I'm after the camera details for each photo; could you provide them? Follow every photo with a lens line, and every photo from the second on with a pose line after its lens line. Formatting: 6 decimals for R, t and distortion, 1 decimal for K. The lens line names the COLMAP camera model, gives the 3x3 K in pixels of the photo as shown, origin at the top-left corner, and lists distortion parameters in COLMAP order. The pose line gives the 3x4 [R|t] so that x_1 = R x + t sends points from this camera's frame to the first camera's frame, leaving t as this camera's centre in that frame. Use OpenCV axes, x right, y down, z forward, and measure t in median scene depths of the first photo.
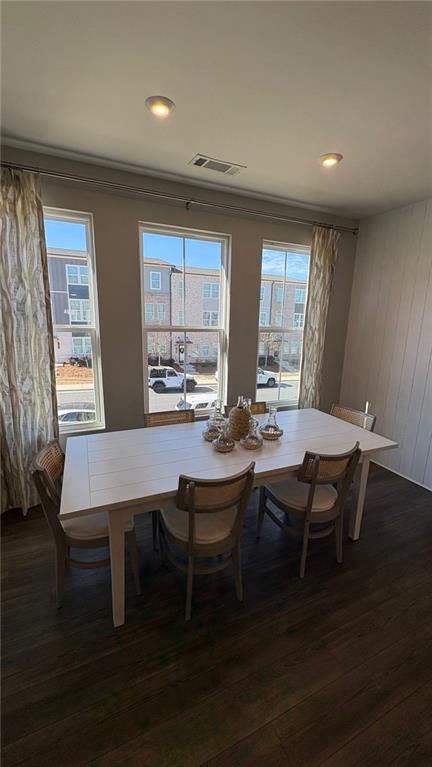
lens RADIAL K [[307.0, 0, 216.6], [0, 307.0, 385.6], [0, 0, 1]] dist [-0.004796, 0.000194]
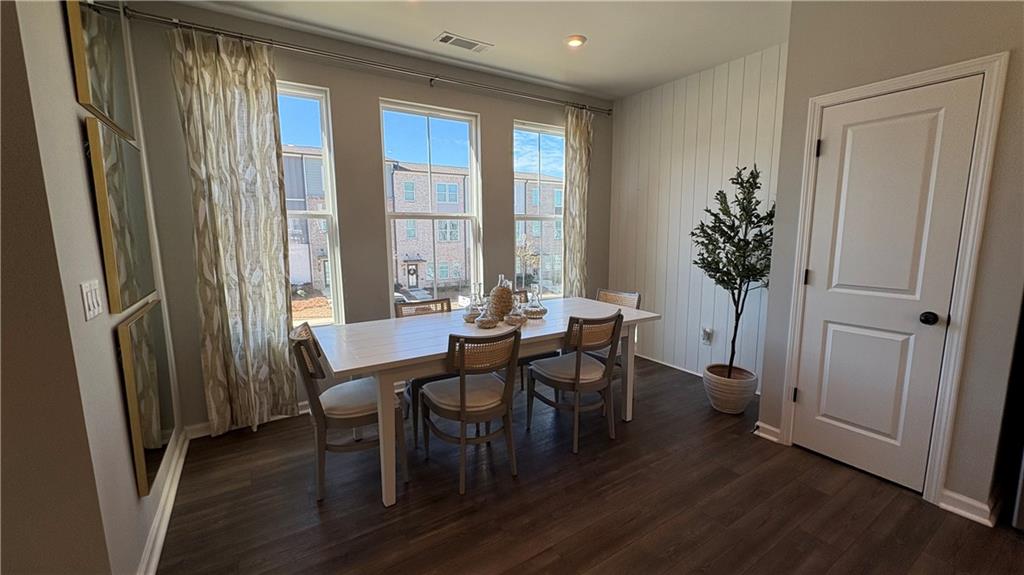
lens RADIAL K [[401.2, 0, 513.4], [0, 401.2, 285.2], [0, 0, 1]] dist [-0.001989, -0.000137]
pose [[0.989822, -0.050257, 0.133142, -0.048884], [0.059585, 0.995971, -0.067023, 0.144433], [-0.129237, 0.074274, 0.988828, -0.223863]]
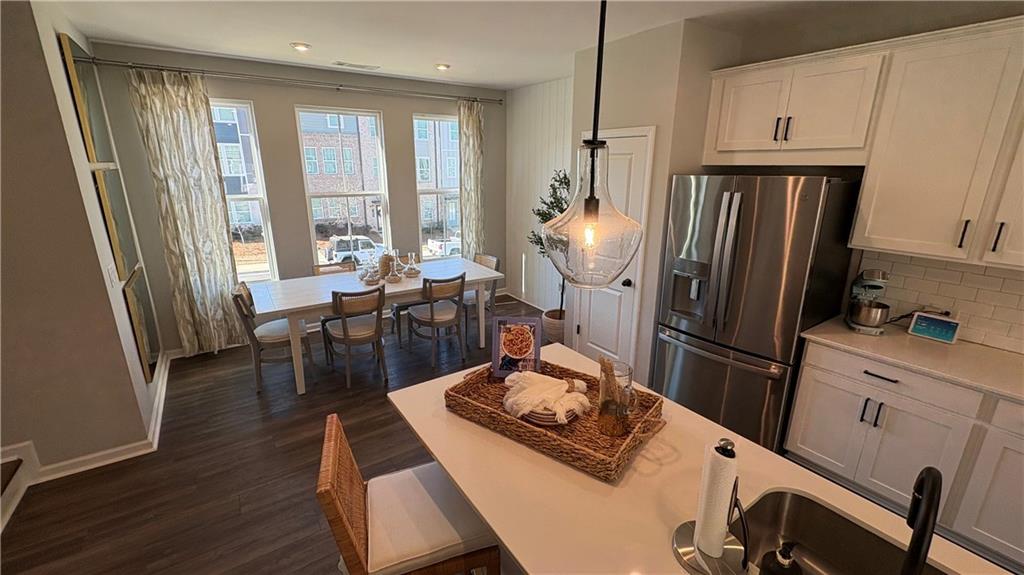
lens RADIAL K [[401.2, 0, 497.5], [0, 401.2, 283.0], [0, 0, 1]] dist [-0.001989, -0.000137]
pose [[0.985020, -0.063600, 0.160282, 0.252706], [0.052931, 0.996143, 0.069983, 0.091172], [-0.164115, -0.060450, 0.984587, -0.773438]]
